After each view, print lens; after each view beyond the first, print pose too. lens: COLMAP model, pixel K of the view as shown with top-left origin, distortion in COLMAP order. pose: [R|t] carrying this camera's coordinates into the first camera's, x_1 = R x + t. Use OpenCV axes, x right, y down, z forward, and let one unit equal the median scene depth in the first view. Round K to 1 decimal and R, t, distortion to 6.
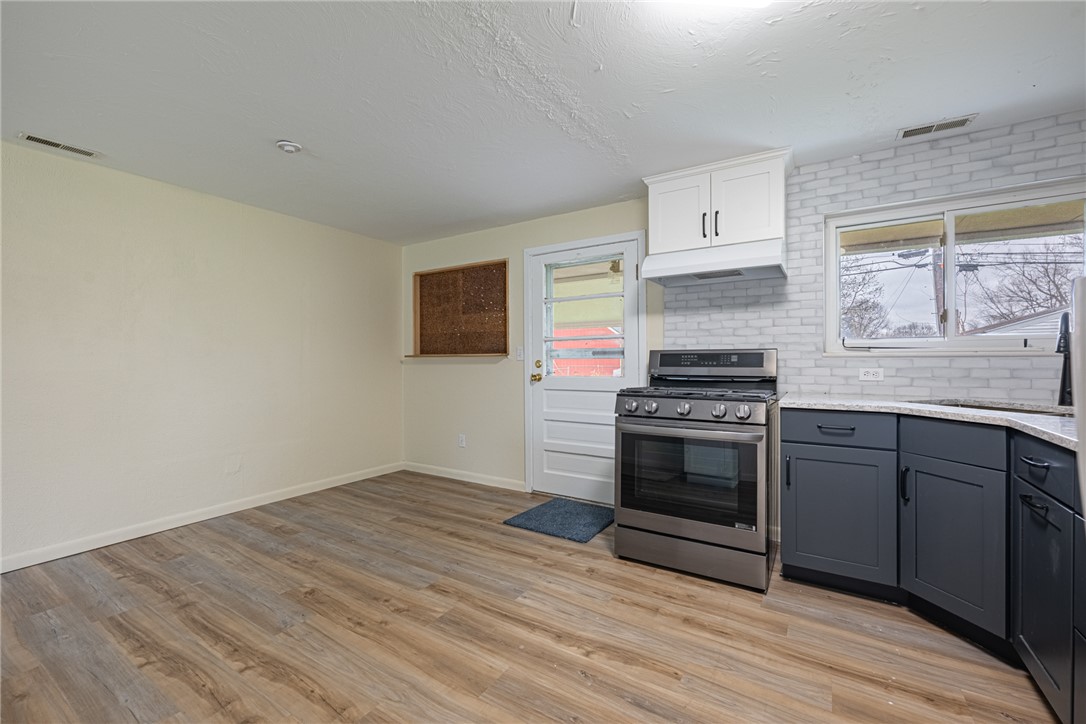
lens RADIAL K [[448.0, 0, 543.0], [0, 448.0, 362.0], [0, 0, 1]] dist [-0.000886, -0.000066]
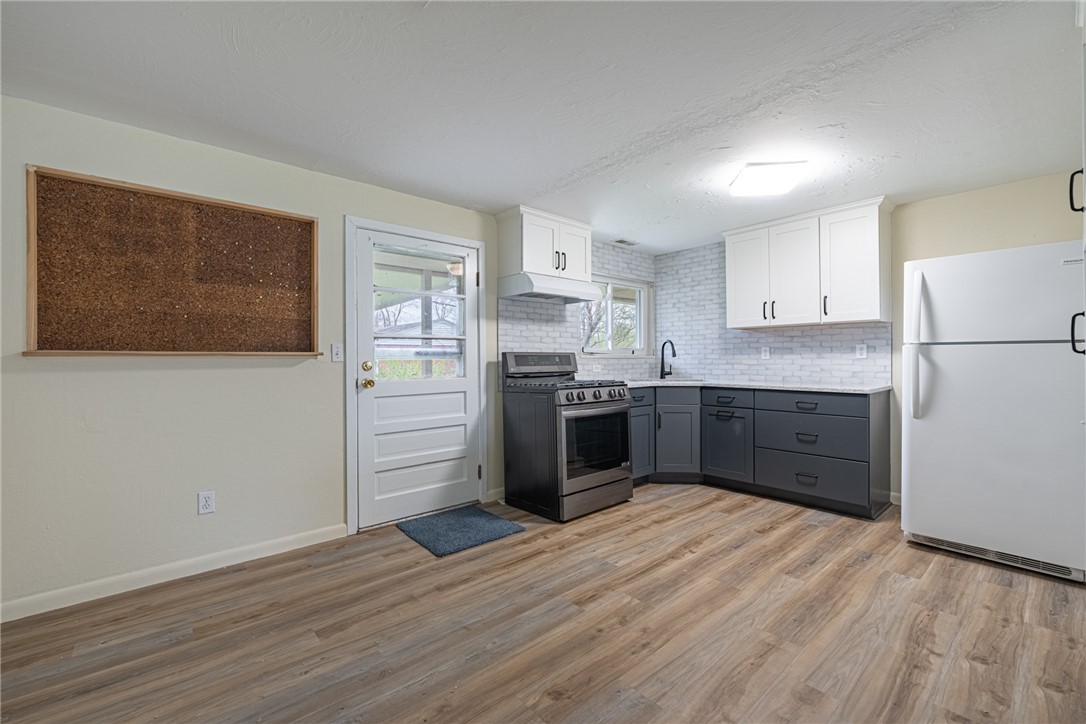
lens RADIAL K [[454.7, 0, 543.0], [0, 454.7, 362.0], [0, 0, 1]] dist [-0.001974, -0.000333]
pose [[0.286191, -0.003418, 0.958167, -0.955886], [0.009652, 0.999953, 0.000684, -0.000841], [-0.958124, 0.009053, 0.286211, 0.650172]]
